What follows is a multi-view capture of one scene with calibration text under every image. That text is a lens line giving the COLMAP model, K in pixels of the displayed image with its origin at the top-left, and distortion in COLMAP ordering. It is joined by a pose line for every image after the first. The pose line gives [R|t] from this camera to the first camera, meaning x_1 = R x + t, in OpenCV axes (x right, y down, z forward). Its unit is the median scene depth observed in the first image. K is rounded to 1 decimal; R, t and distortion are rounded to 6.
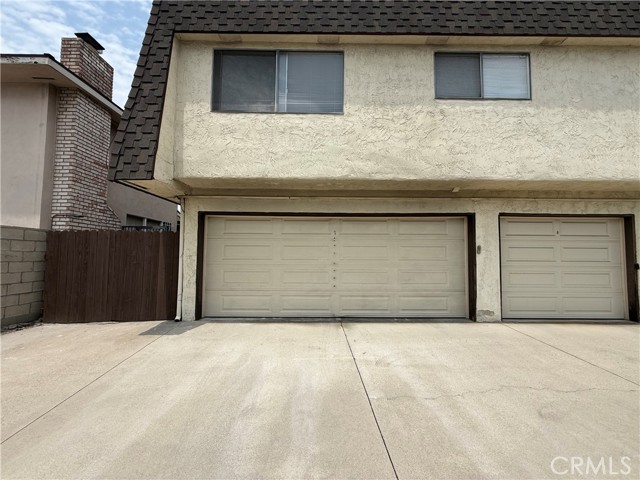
lens RADIAL K [[207.7, 0, 320.0], [0, 207.7, 240.0], [0, 0, 1]] dist [0.000068, 0.000015]
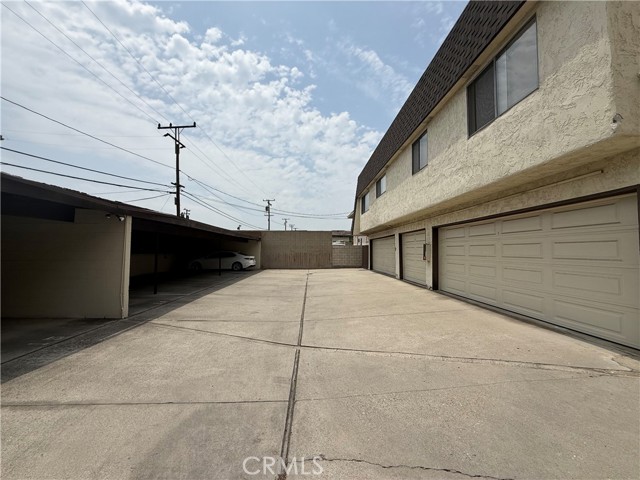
lens RADIAL K [[254.3, 0, 320.0], [0, 254.3, 240.0], [0, 0, 1]] dist [-0.000258, -0.000014]
pose [[0.035076, -0.048921, -0.998187, 2.173700], [0.064001, 0.996861, -0.046607, 0.014306], [0.997333, -0.062250, 0.038097, 0.011505]]
